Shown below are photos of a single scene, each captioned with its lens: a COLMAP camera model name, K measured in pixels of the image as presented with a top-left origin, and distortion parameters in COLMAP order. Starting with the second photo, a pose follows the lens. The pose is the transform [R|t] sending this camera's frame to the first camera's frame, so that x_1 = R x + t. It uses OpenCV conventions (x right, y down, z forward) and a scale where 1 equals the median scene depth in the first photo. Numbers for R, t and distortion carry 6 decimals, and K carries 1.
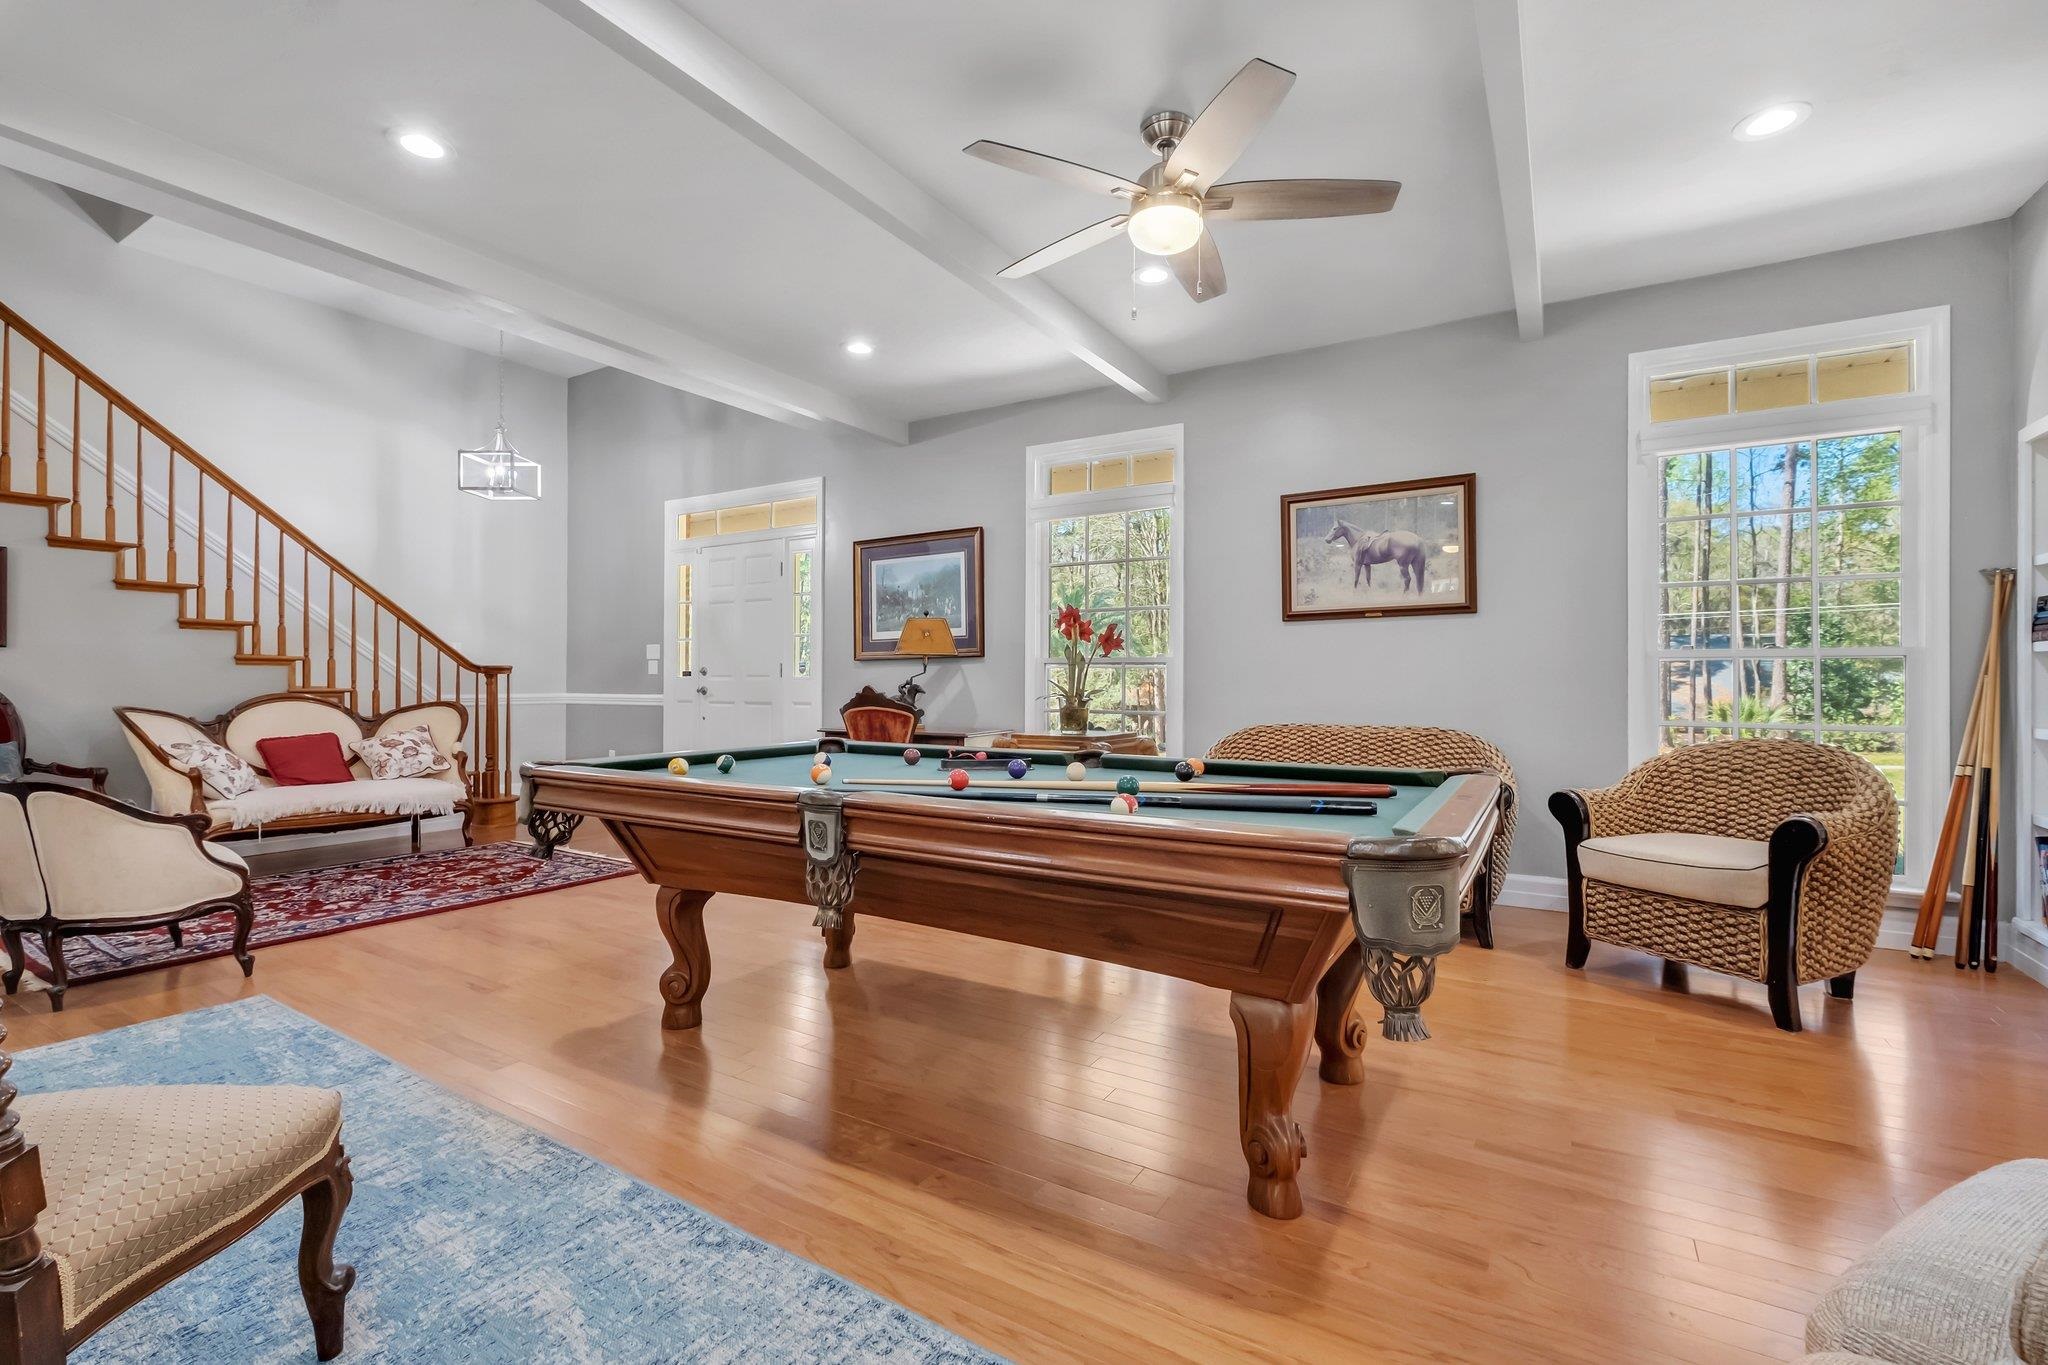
lens RADIAL K [[888.5, 0, 1016.9], [0, 888.5, 680.1], [0, 0, 1]] dist [-0.007774, 0.000539]
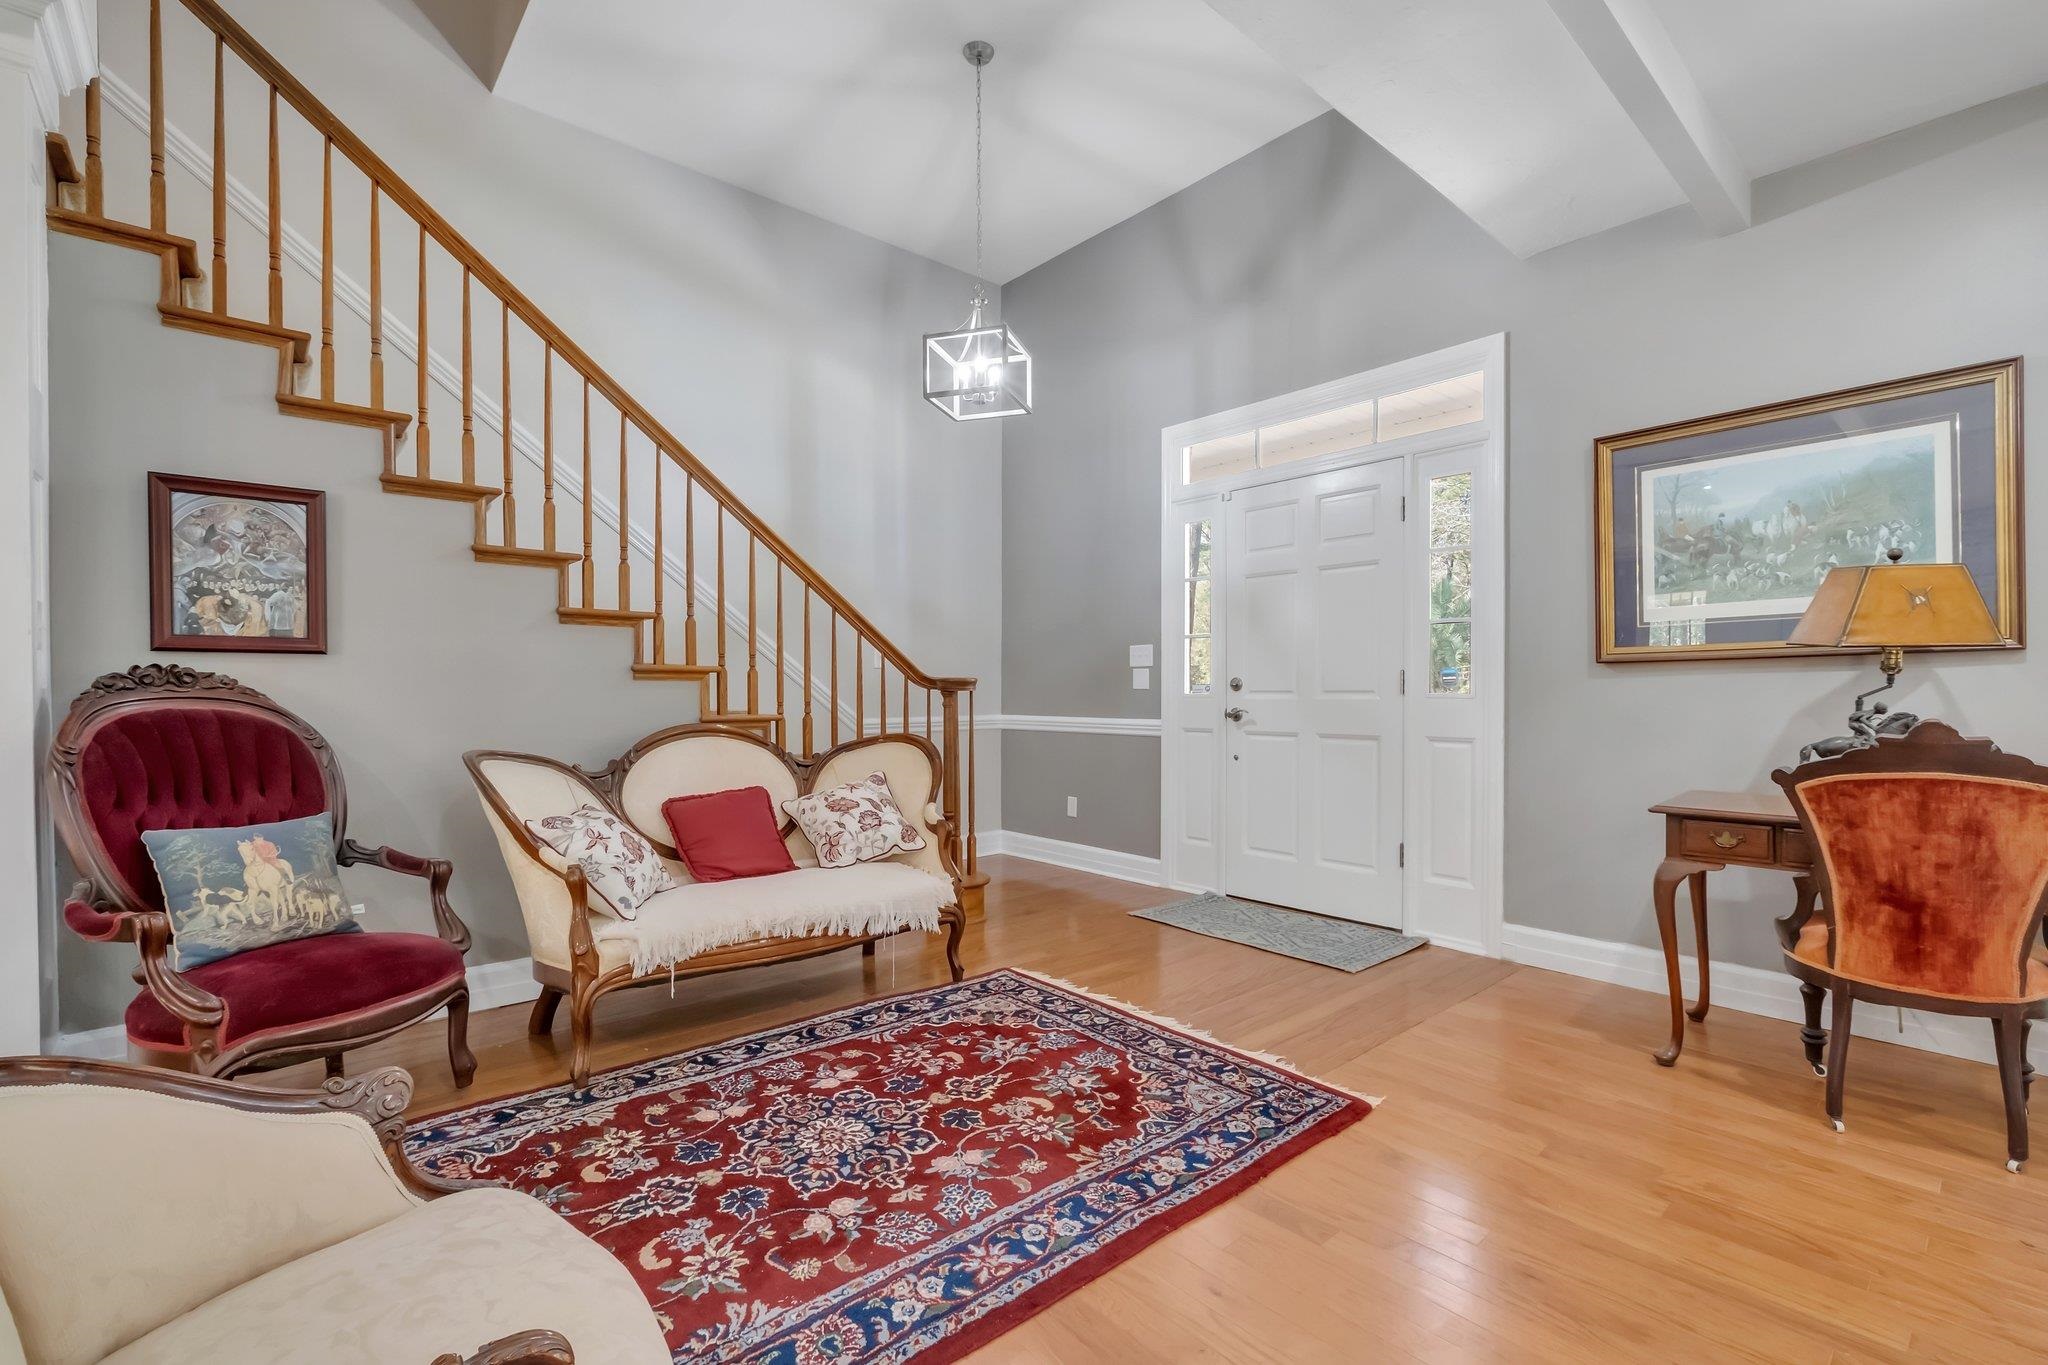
lens RADIAL K [[900.5, 0, 1026.8], [0, 900.5, 699.7], [0, 0, 1]] dist [-0.007668, -0.000203]
pose [[0.952975, 0.000016, -0.303047, -0.423244], [0.003498, 0.999933, 0.011050, -0.009428], [0.303027, -0.011591, 0.952911, 0.474506]]
